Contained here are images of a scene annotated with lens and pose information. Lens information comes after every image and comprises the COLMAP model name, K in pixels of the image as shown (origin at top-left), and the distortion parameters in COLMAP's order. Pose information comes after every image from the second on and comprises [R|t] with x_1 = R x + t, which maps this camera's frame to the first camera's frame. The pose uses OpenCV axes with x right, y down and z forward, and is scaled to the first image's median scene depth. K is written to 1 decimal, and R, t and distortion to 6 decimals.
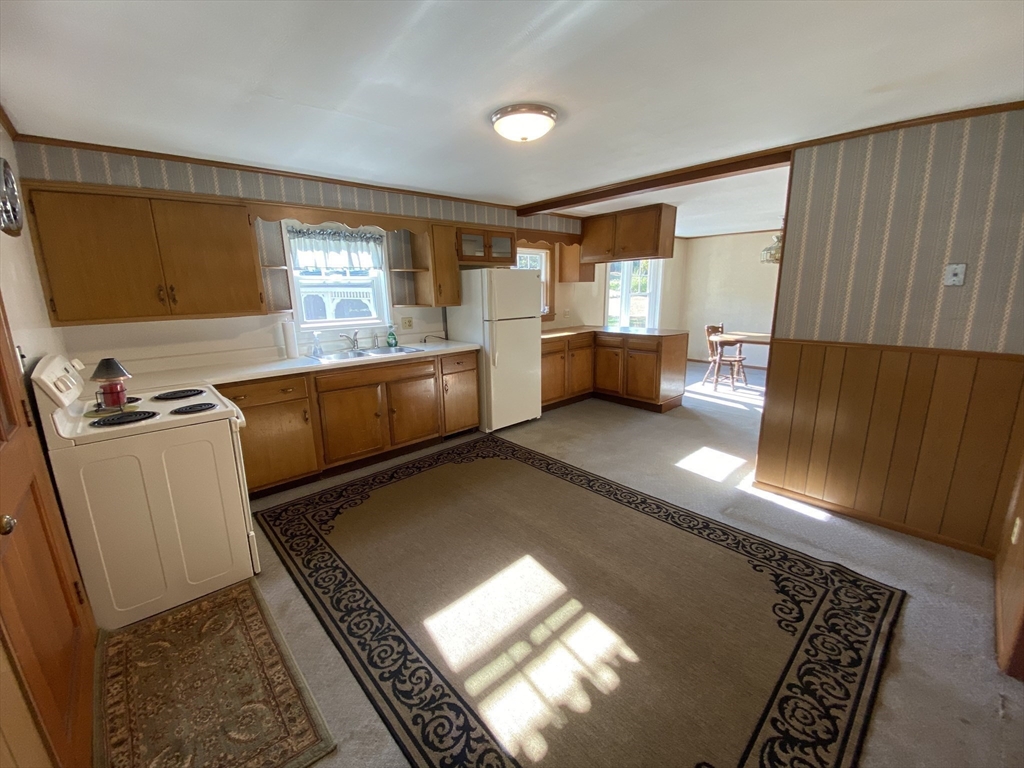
lens RADIAL K [[422.0, 0, 517.5], [0, 422.0, 376.5], [0, 0, 1]] dist [0.029632, -0.002372]
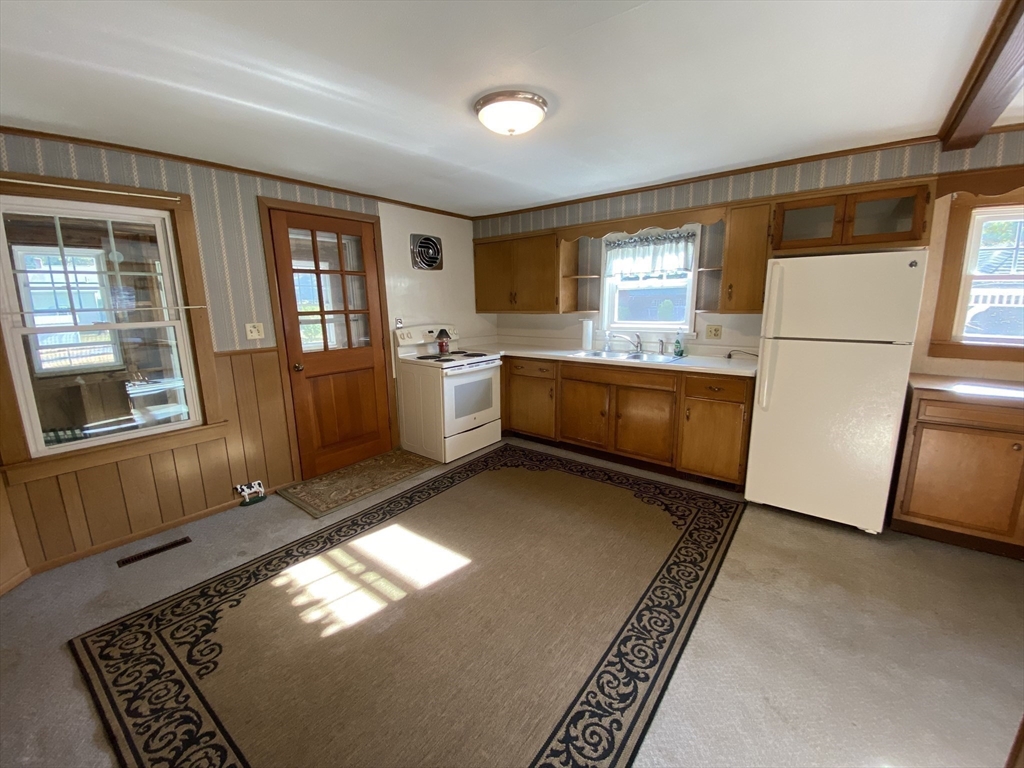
lens RADIAL K [[422.0, 0, 516.9], [0, 422.0, 392.4], [0, 0, 1]] dist [0.029632, -0.002372]
pose [[0.155021, 0.235420, -0.959451, 0.736333], [-0.195887, 0.959233, 0.203716, -0.155872], [0.968296, 0.156364, 0.194817, 0.676450]]
